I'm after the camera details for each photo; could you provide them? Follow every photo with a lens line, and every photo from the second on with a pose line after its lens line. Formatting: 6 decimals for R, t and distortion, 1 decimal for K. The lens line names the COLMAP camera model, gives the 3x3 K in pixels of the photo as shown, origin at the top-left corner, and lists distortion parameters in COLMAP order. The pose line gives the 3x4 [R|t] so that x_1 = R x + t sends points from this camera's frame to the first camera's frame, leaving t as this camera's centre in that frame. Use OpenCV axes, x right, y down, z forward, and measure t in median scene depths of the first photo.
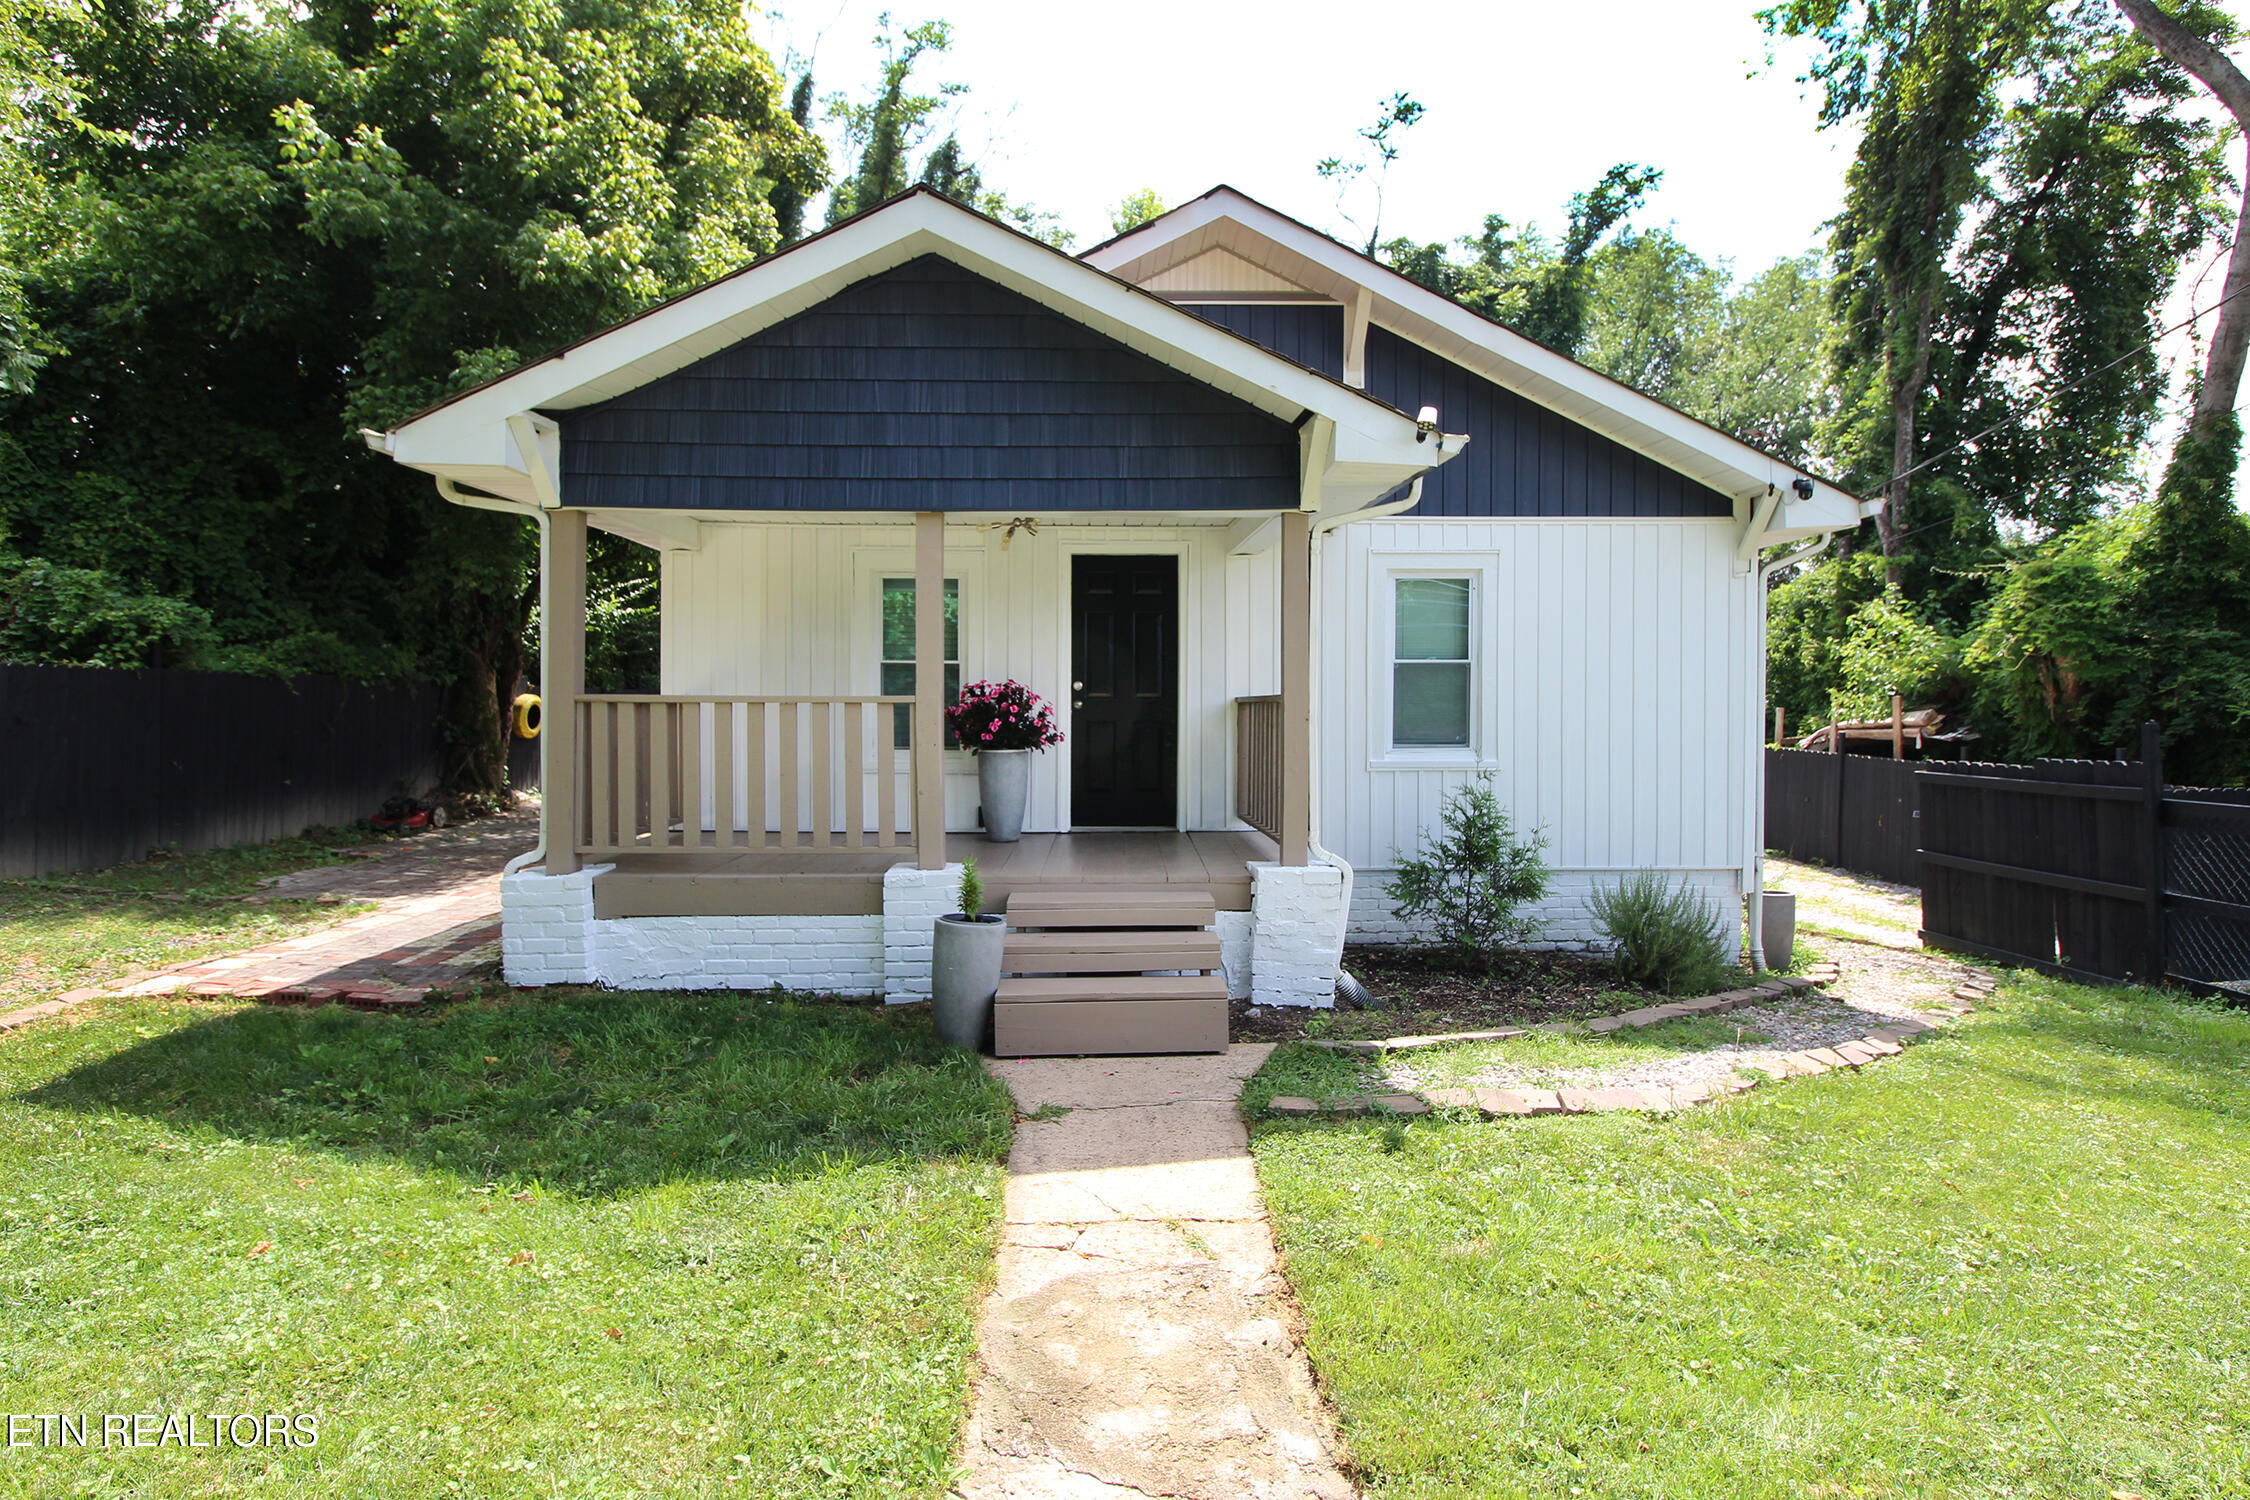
lens RADIAL K [[1182.1, 0, 1123.2], [0, 1182.1, 733.8], [0, 0, 1]] dist [0.003090, -0.013133]
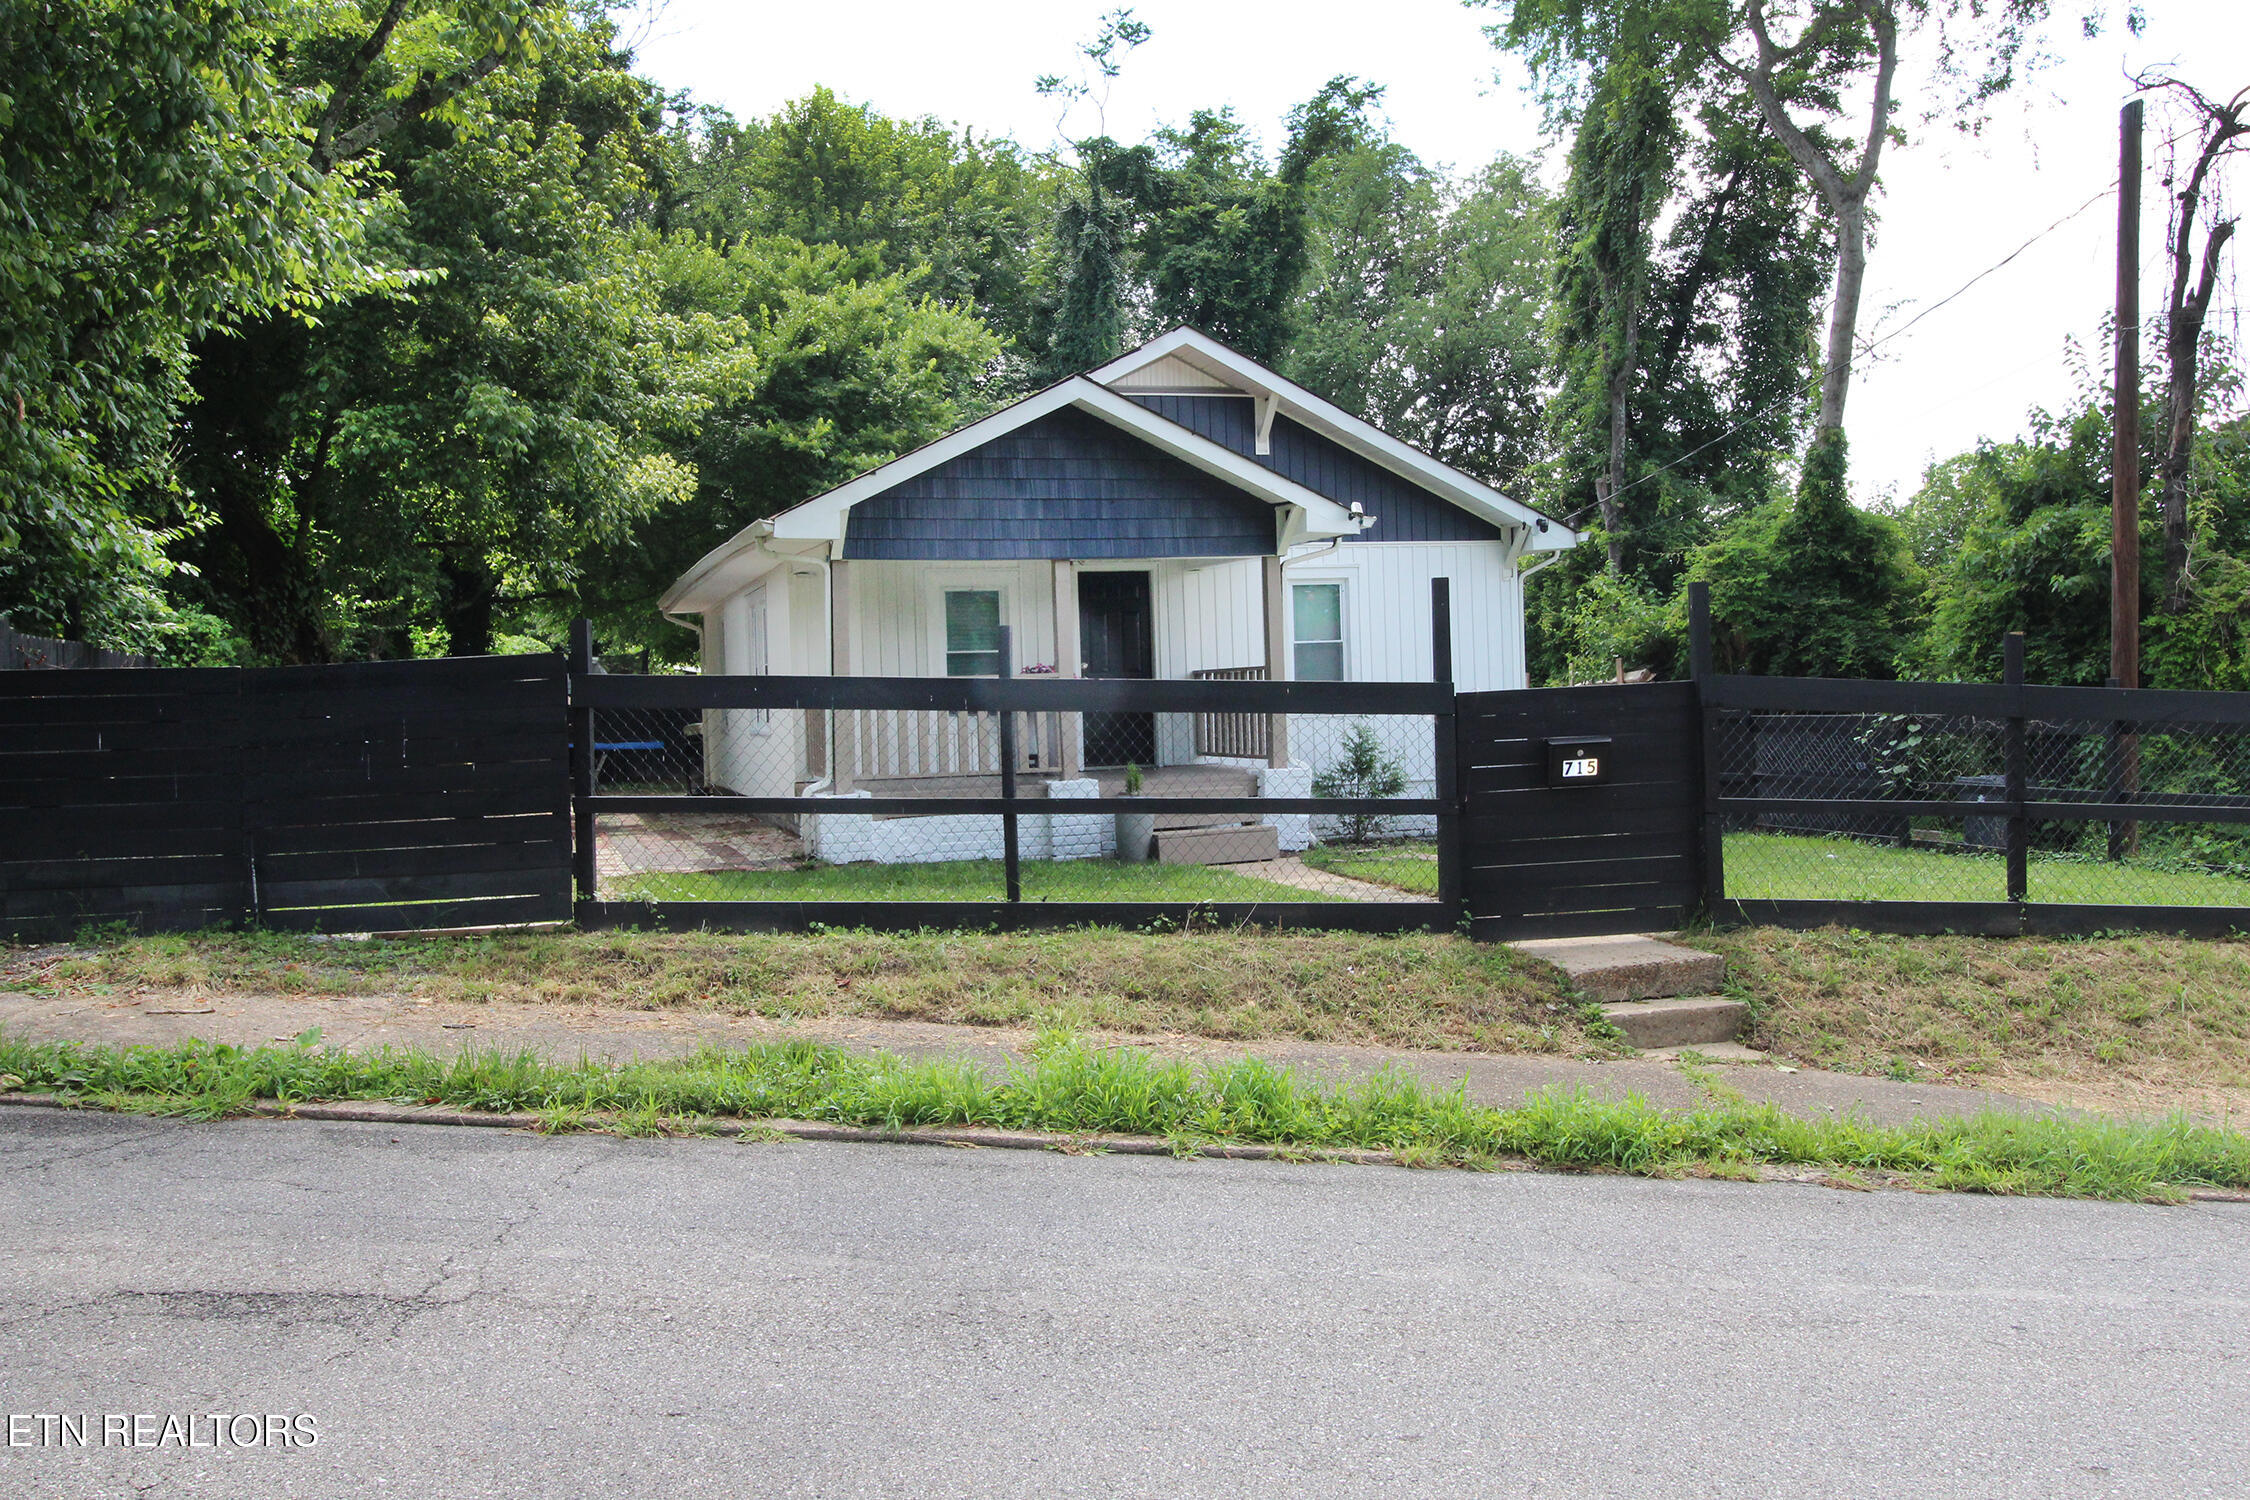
lens RADIAL K [[1795.1, 0, 1125.0], [0, 1795.1, 750.0], [0, 0, 1]] dist [0.010708, 0.000076]
pose [[0.956484, -0.042247, 0.288709, -0.273344], [0.041130, 0.999104, 0.009939, 0.017785], [-0.288871, 0.002368, 0.957365, -0.467679]]
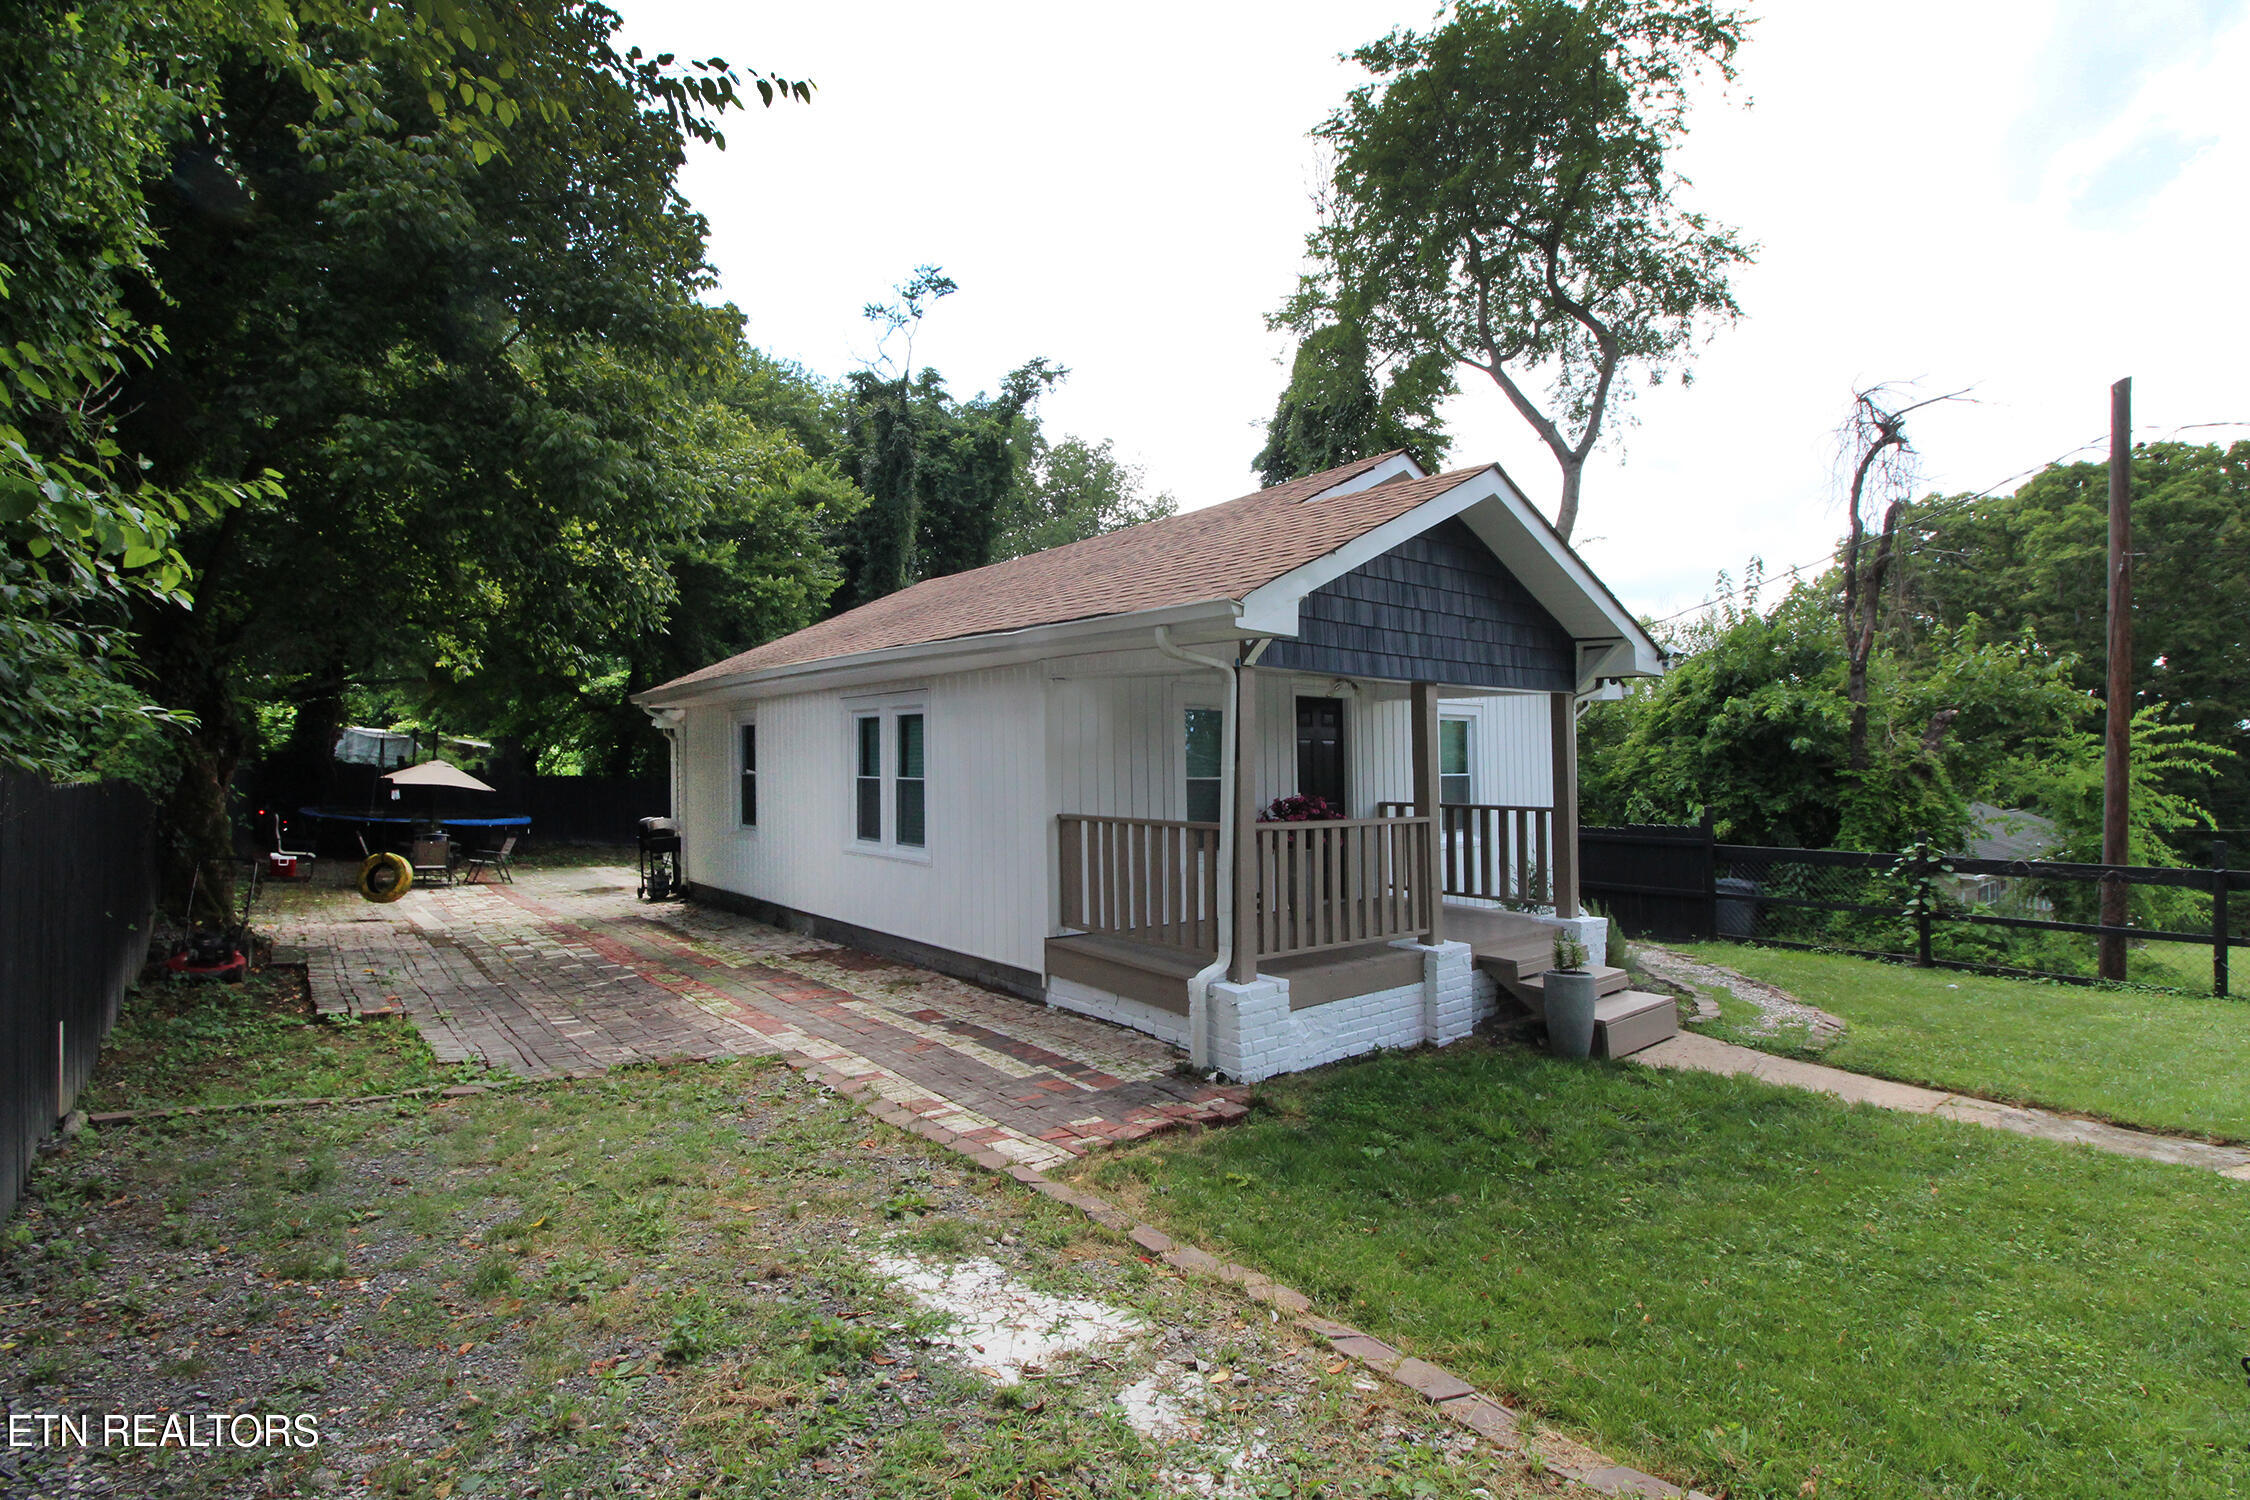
lens RADIAL K [[1061.1, 0, 1125.0], [0, 1061.1, 750.0], [0, 0, 1]] dist [-0.004882, -0.001026]
pose [[0.780935, 0.008084, 0.624560, -0.411789], [0.014741, 0.999399, -0.031367, -0.025445], [-0.624438, 0.033702, 0.780347, 0.091734]]
